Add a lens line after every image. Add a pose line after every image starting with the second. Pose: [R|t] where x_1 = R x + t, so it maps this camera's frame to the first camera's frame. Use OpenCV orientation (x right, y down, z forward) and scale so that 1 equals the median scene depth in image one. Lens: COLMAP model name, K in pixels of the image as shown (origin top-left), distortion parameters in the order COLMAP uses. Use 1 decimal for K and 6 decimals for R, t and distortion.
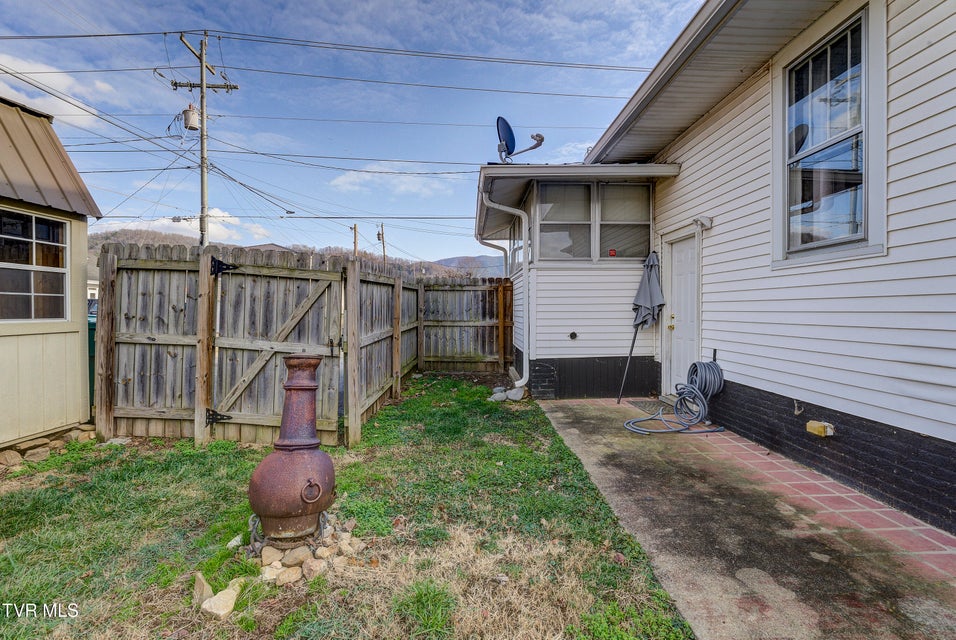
lens RADIAL K [[460.3, 0, 476.9], [0, 460.3, 312.4], [0, 0, 1]] dist [0.003276, 0.000113]
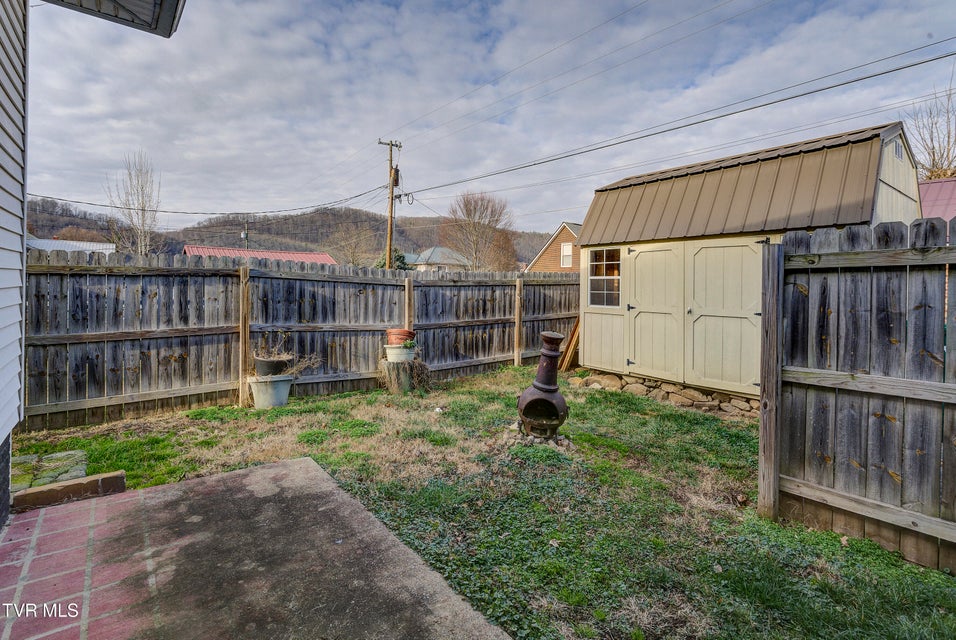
lens RADIAL K [[460.3, 0, 473.8], [0, 460.3, 291.4], [0, 0, 1]] dist [0.003276, 0.000113]
pose [[-0.803123, -0.008691, -0.595750, 0.792290], [-0.025623, 0.999472, 0.019963, -0.072472], [0.595263, 0.031298, -0.802922, 2.103200]]
